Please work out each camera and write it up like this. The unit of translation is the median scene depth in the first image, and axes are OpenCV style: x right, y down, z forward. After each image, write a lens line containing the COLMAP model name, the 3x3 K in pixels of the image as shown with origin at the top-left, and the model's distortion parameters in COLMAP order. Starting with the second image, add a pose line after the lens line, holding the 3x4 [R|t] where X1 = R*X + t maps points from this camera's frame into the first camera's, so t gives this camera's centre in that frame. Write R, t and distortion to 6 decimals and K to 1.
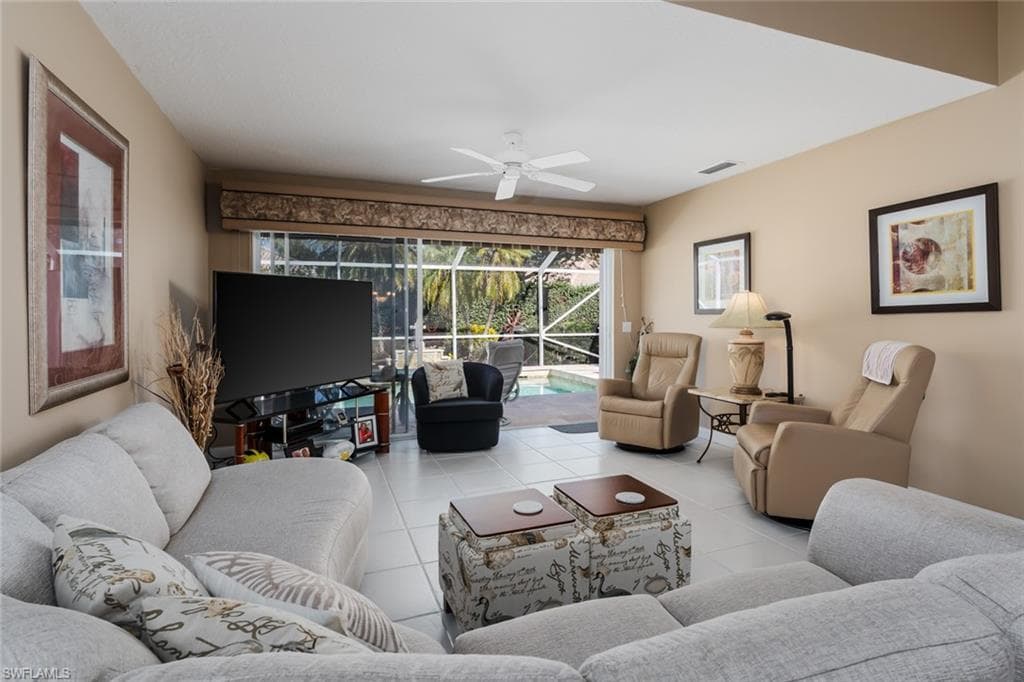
lens RADIAL K [[513.5, 0, 509.2], [0, 513.5, 326.5], [0, 0, 1]] dist [-0.000349, -0.000678]
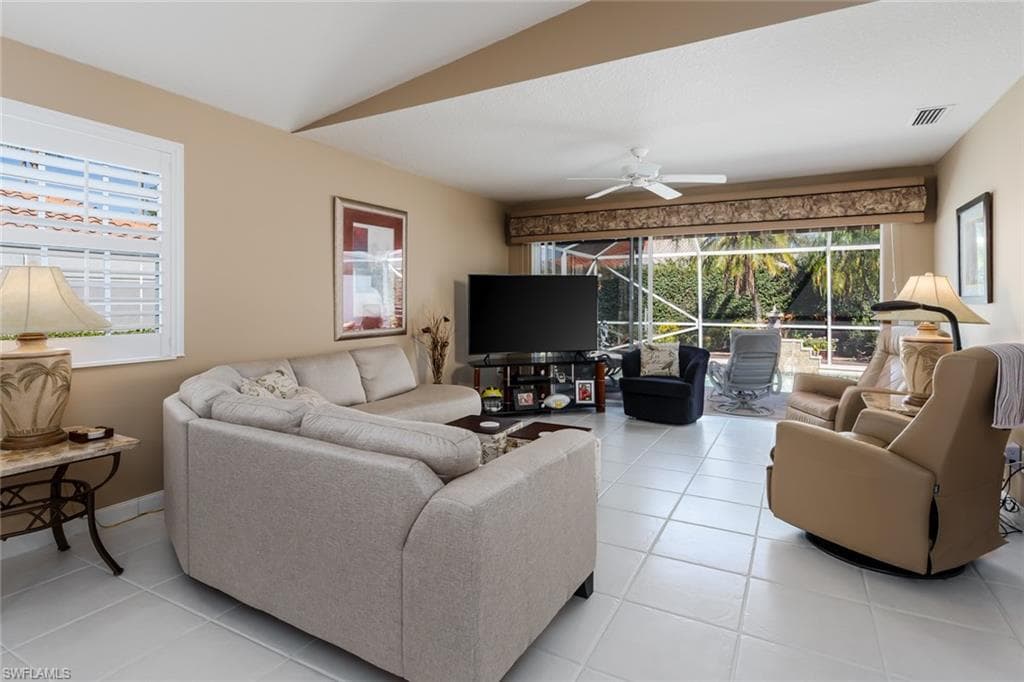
lens RADIAL K [[513.5, 0, 509.2], [0, 513.5, 326.5], [0, 0, 1]] dist [-0.000349, -0.000678]
pose [[0.655544, 0.042587, -0.753956, 0.524129], [-0.021570, 0.999057, 0.037677, -0.004548], [0.754849, -0.008436, 0.655844, 0.004728]]
